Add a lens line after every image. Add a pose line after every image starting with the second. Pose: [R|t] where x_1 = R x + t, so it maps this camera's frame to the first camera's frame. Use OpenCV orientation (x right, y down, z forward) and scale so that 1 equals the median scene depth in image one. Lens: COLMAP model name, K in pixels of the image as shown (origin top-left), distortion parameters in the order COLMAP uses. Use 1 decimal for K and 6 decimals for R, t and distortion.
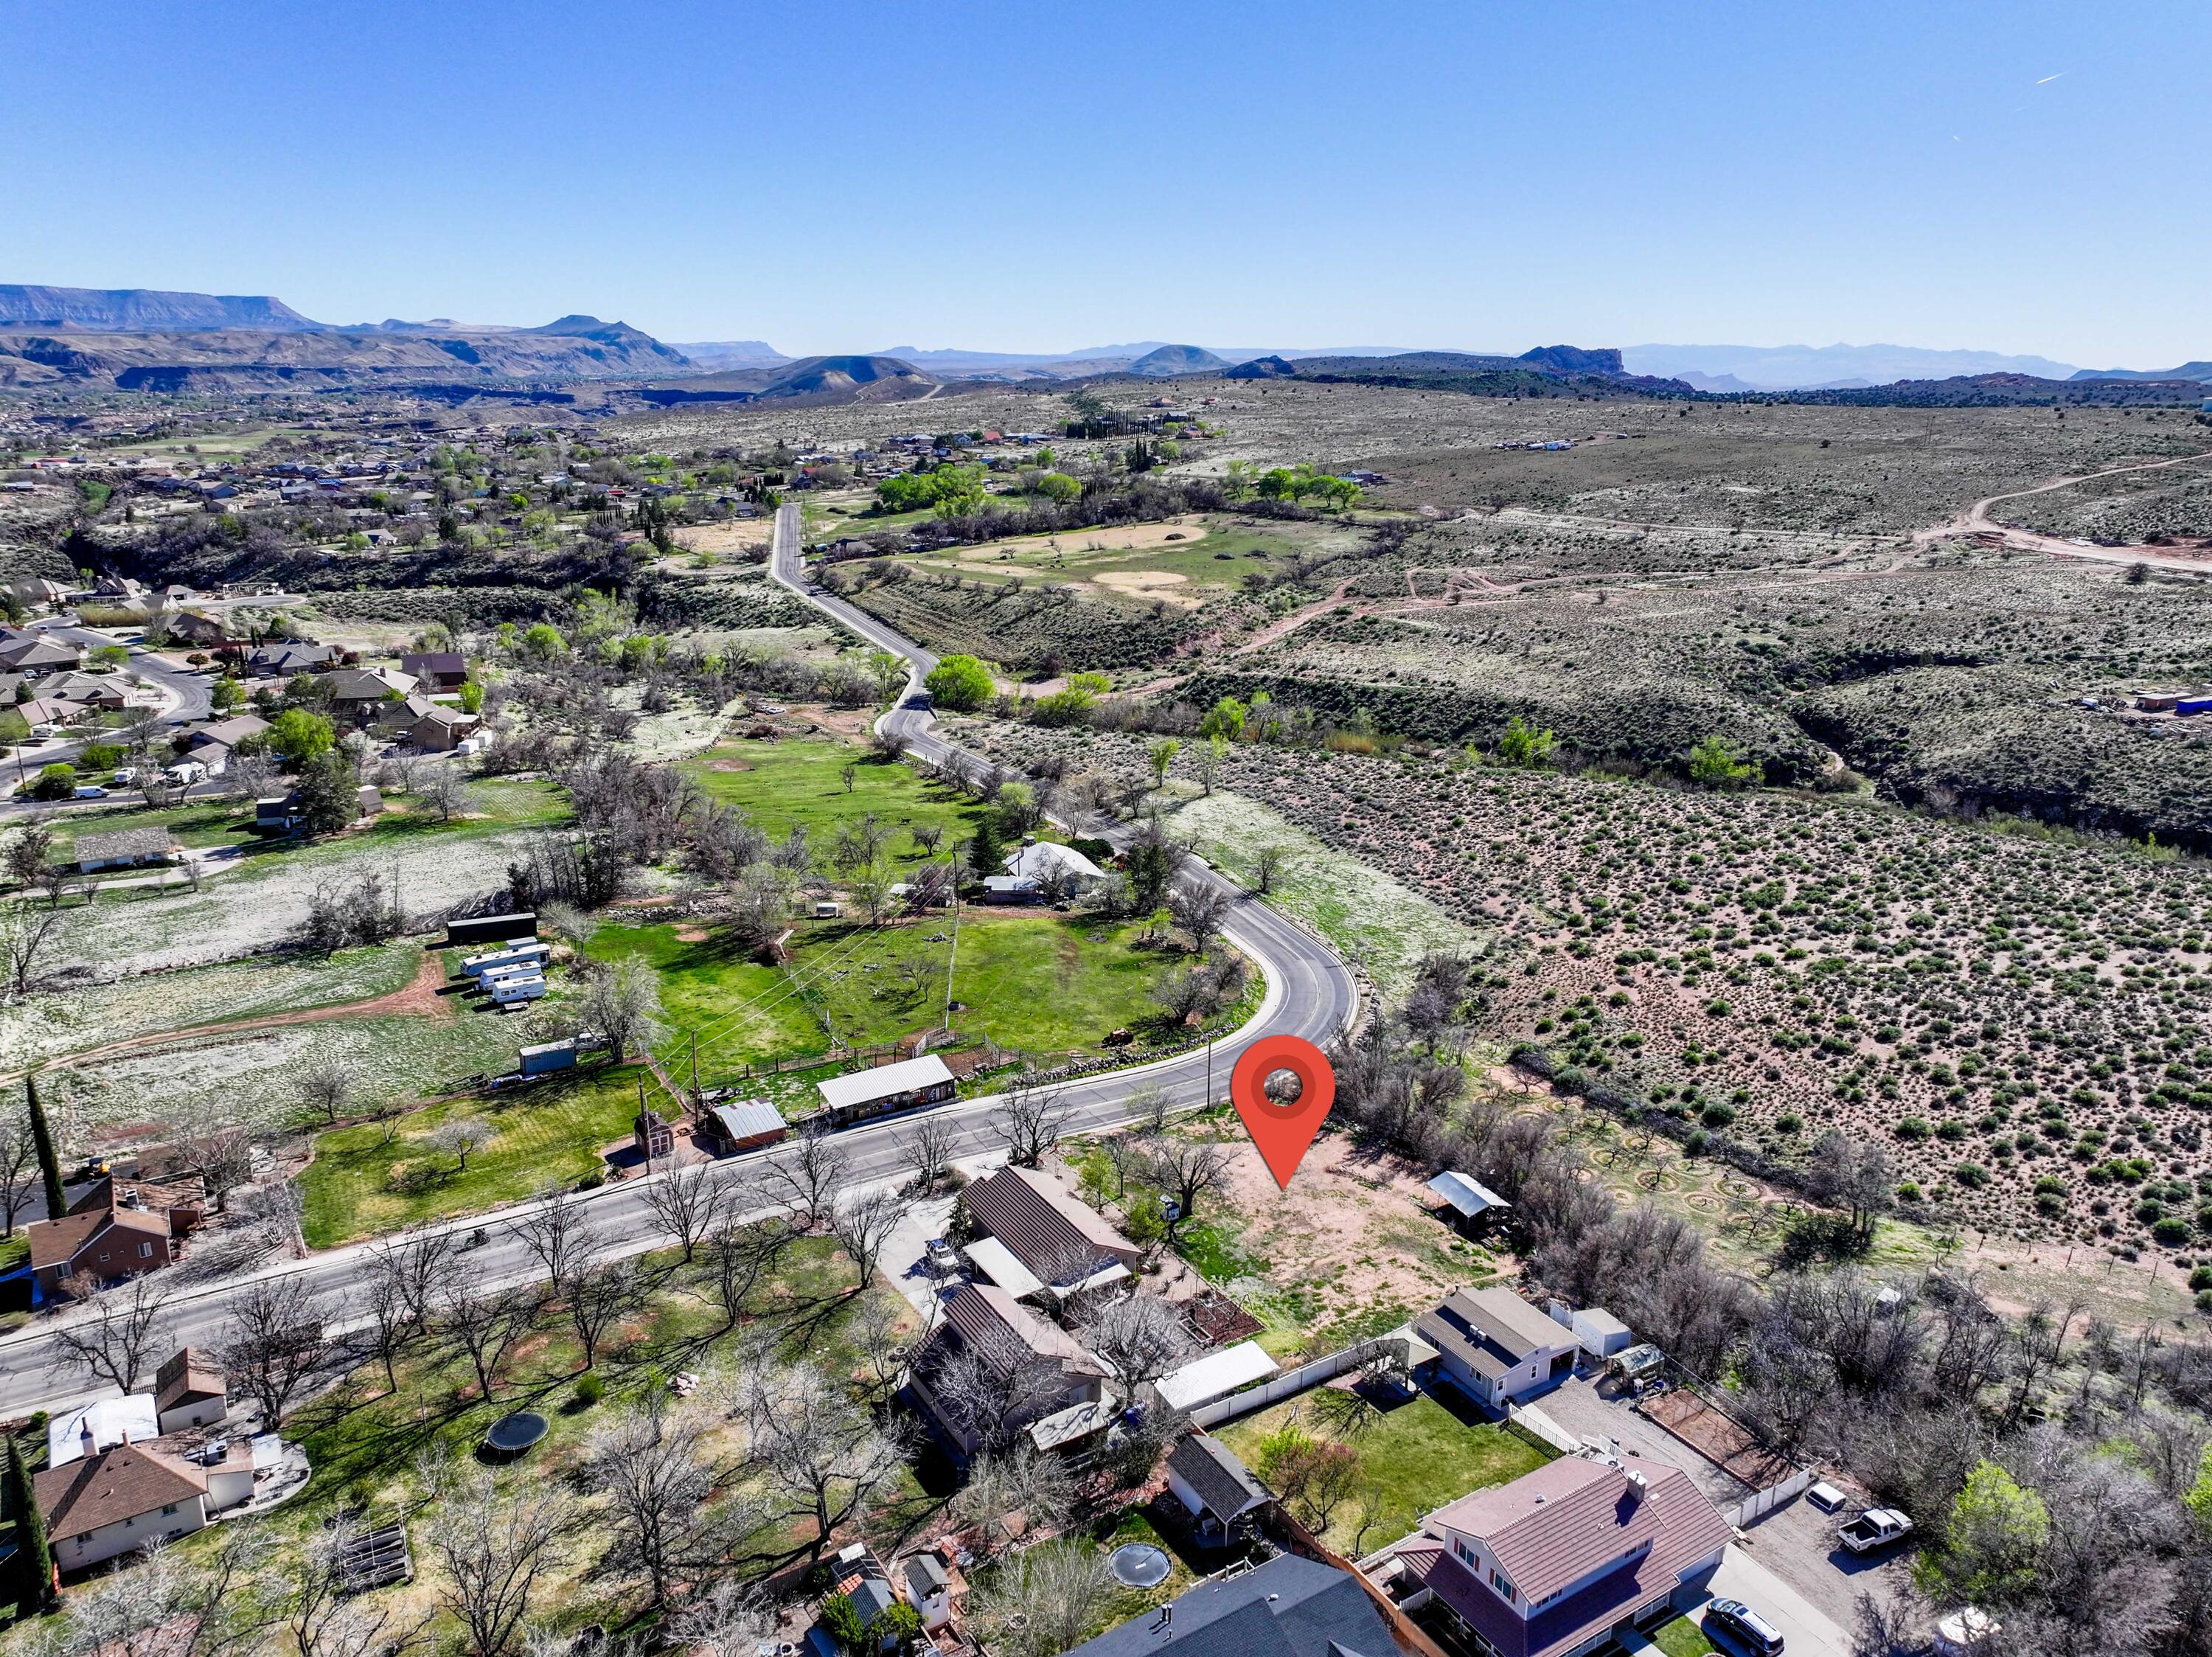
lens RADIAL K [[1555.5, 0, 1111.0], [0, 1555.5, 830.4], [0, 0, 1]] dist [0.002165, 0.013157]
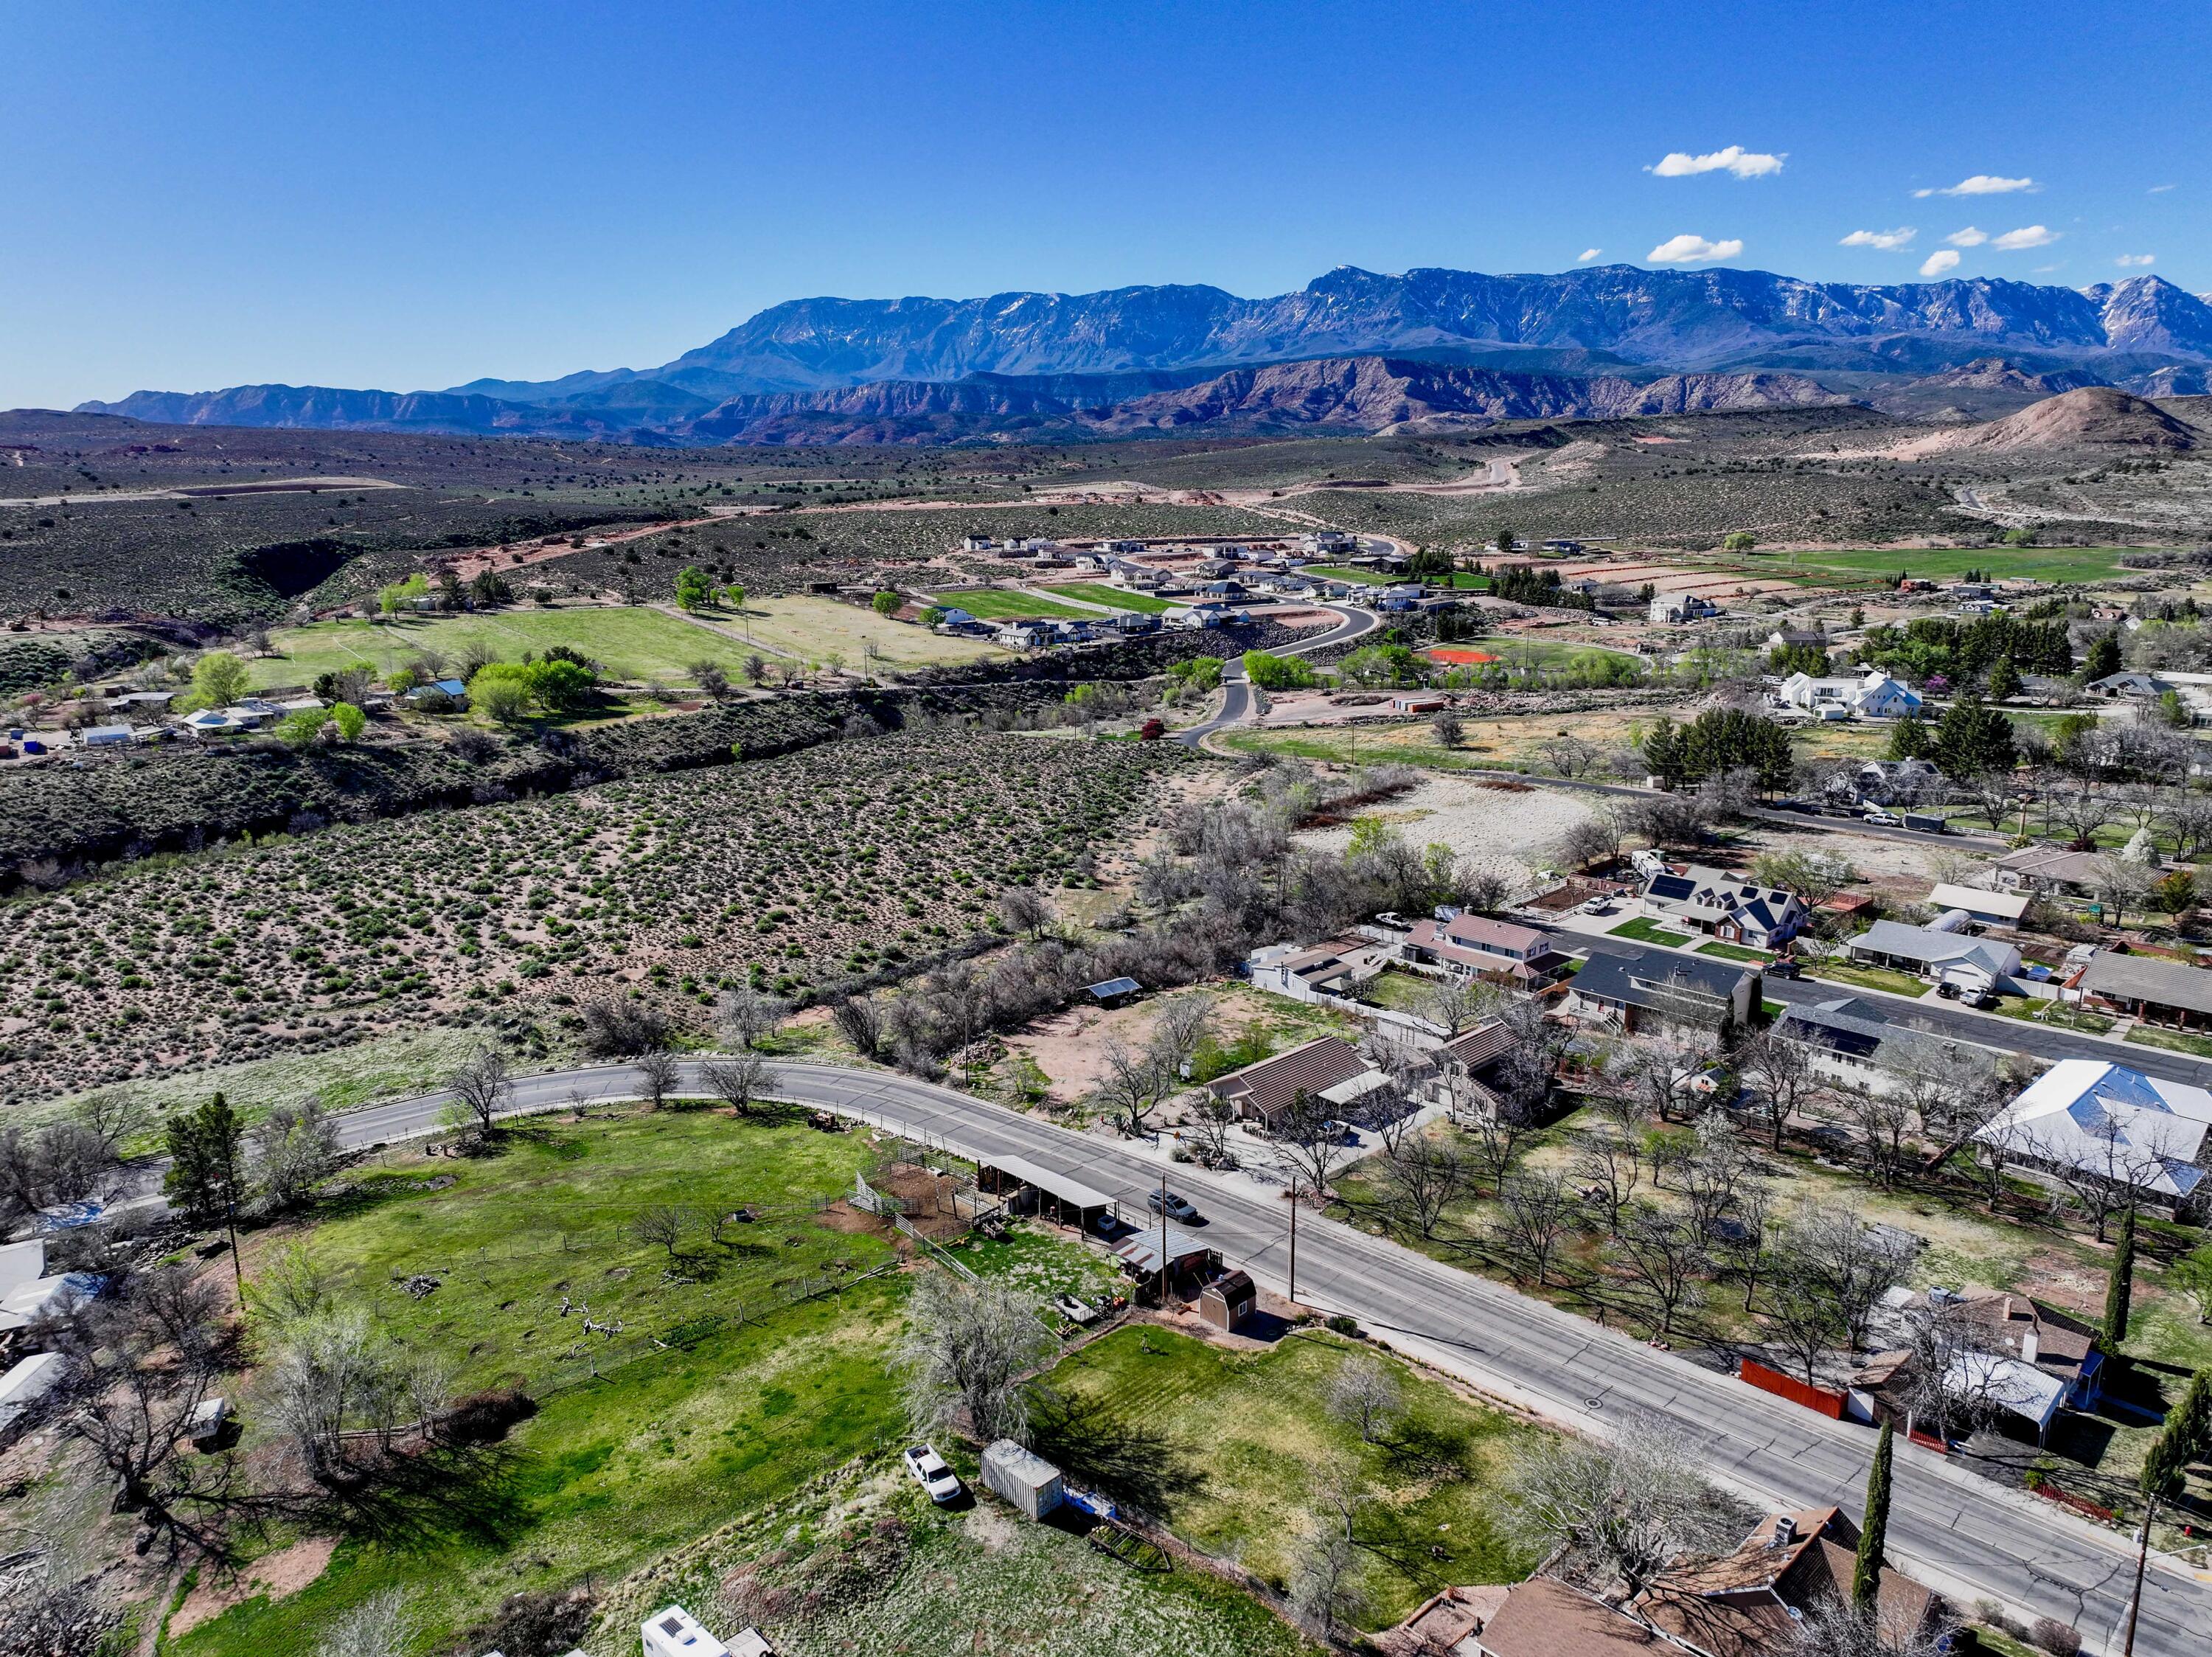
lens RADIAL K [[1555.5, 0, 1111.0], [0, 1555.5, 830.4], [0, 0, 1]] dist [0.002165, 0.013157]
pose [[-0.216934, -0.224394, 0.950046, -0.814044], [0.281235, 0.917592, 0.280946, -0.213914], [-0.934797, 0.328133, -0.135950, 0.914259]]
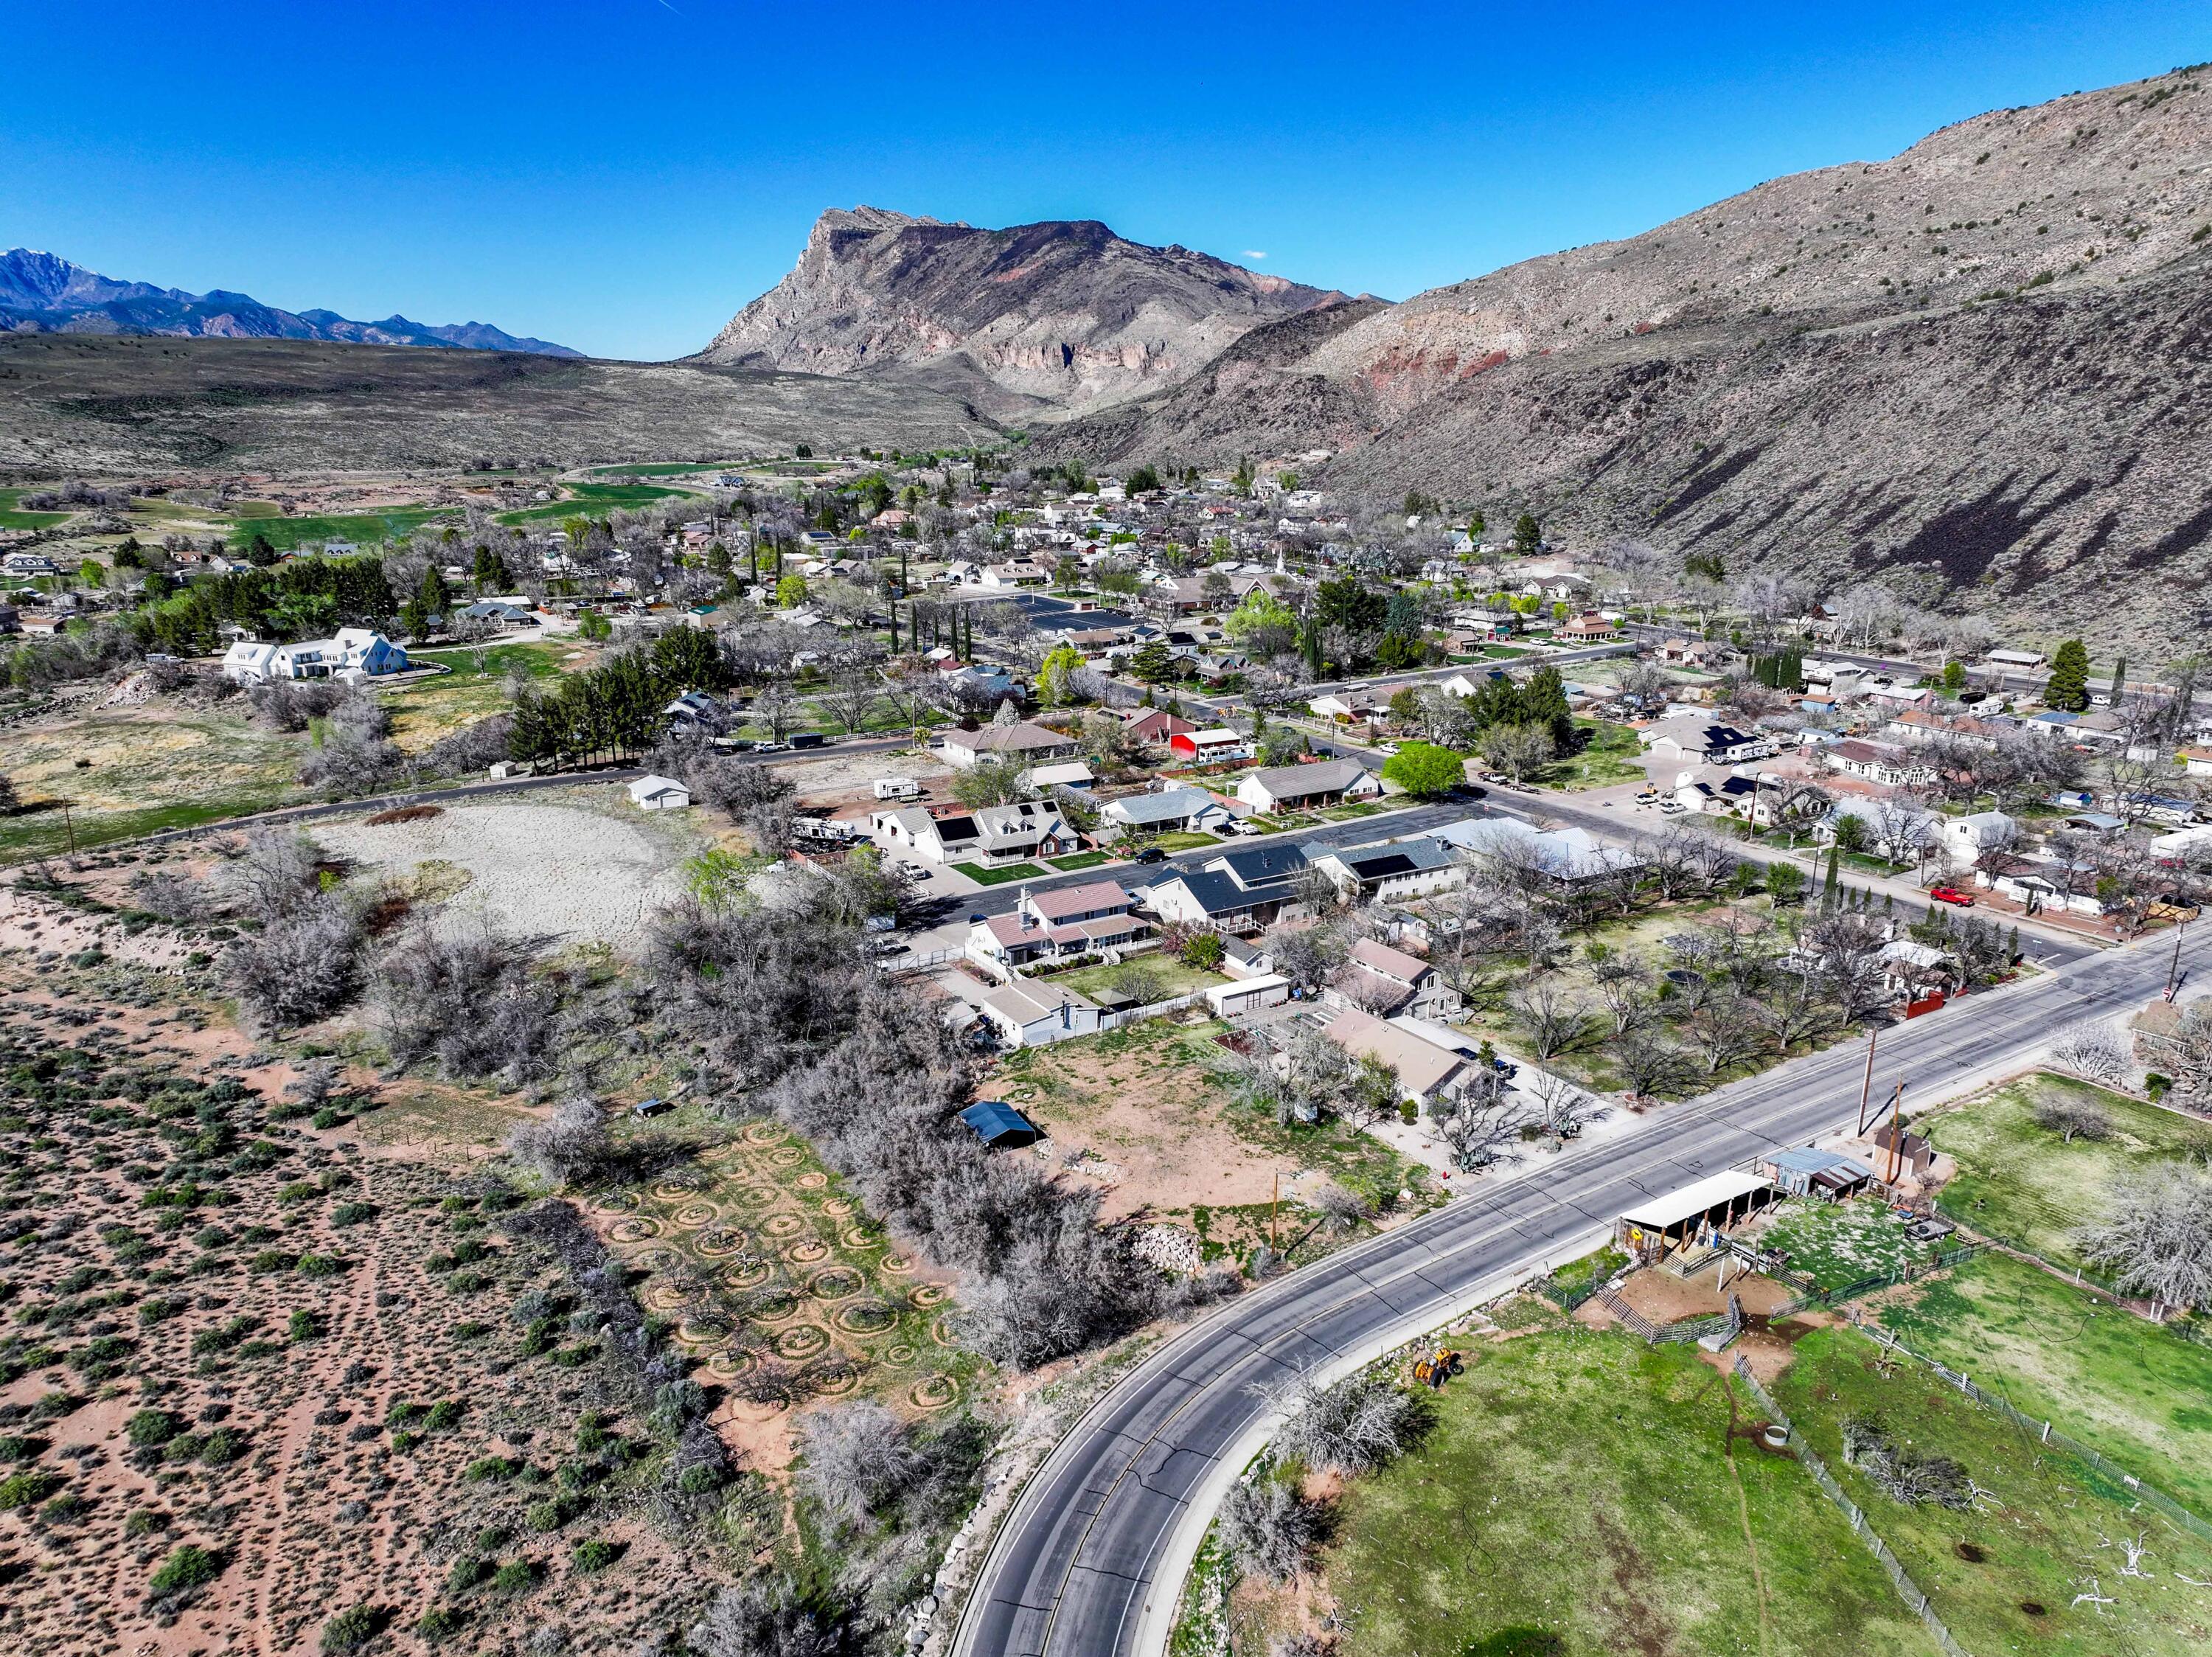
lens RADIAL K [[1555.5, 0, 1111.0], [0, 1555.5, 830.4], [0, 0, 1]] dist [0.002165, 0.013157]
pose [[-0.999844, -0.013363, -0.011523, 0.137779], [-0.017413, 0.852788, 0.521967, -0.343579], [0.002852, 0.522086, -0.852888, 1.393007]]
